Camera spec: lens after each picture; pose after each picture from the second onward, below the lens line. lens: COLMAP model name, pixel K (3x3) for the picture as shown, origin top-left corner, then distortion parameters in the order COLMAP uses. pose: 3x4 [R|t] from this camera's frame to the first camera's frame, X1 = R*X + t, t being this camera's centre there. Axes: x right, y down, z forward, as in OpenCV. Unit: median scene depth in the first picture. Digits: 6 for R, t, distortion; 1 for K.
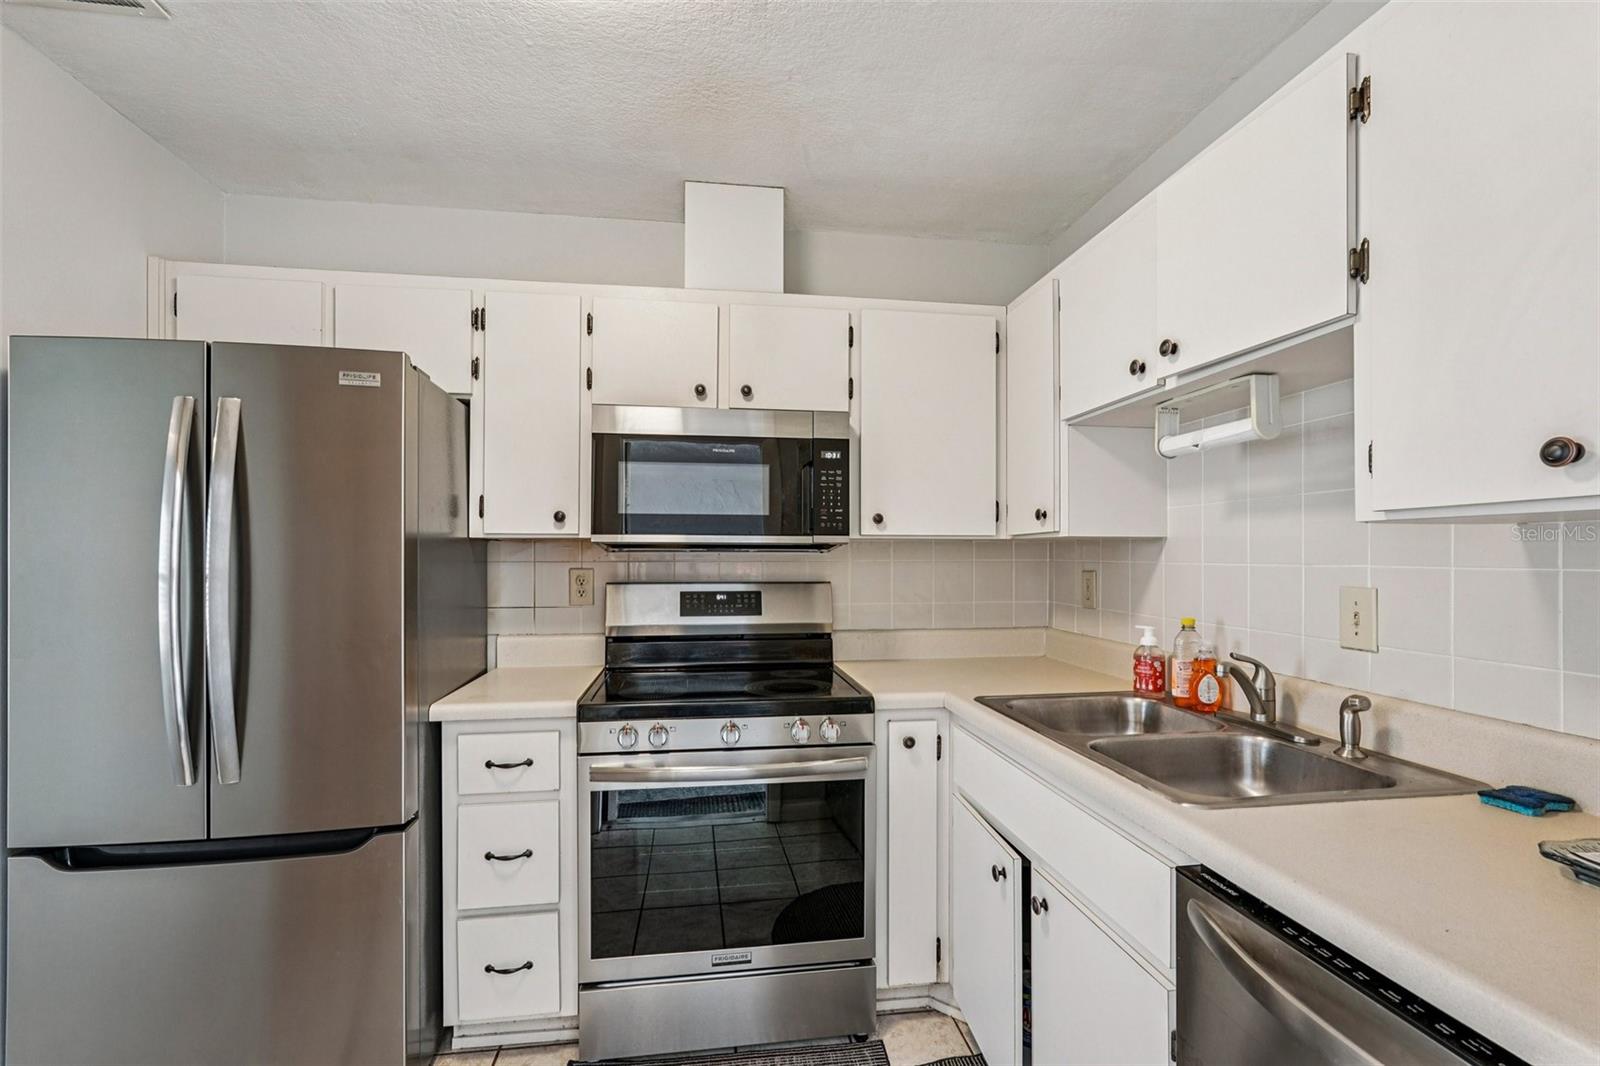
lens RADIAL K [[702.4, 0, 801.3], [0, 702.4, 547.4], [0, 0, 1]] dist [-0.009341, 0.004216]
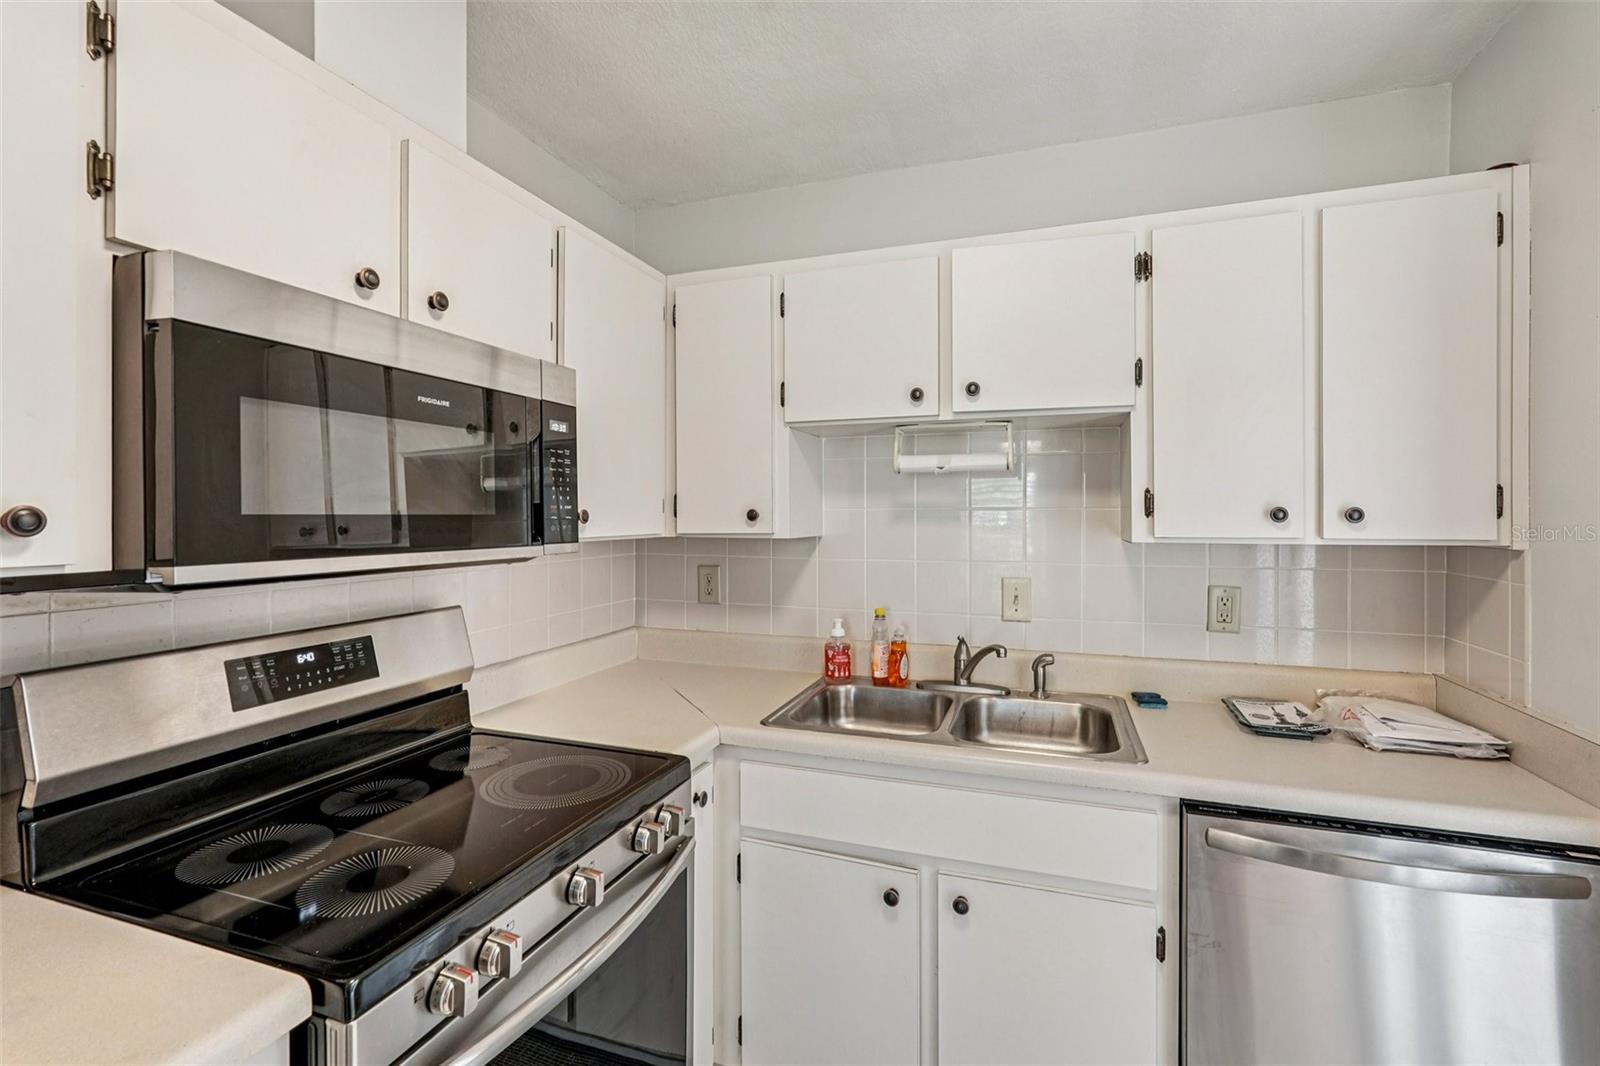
lens RADIAL K [[702.4, 0, 801.7], [0, 702.4, 521.6], [0, 0, 1]] dist [-0.009341, 0.004216]
pose [[0.480559, -0.008617, 0.876920, -0.449374], [-0.007548, 0.999874, 0.013962, -0.049847], [-0.876930, -0.013329, 0.480433, 0.456893]]
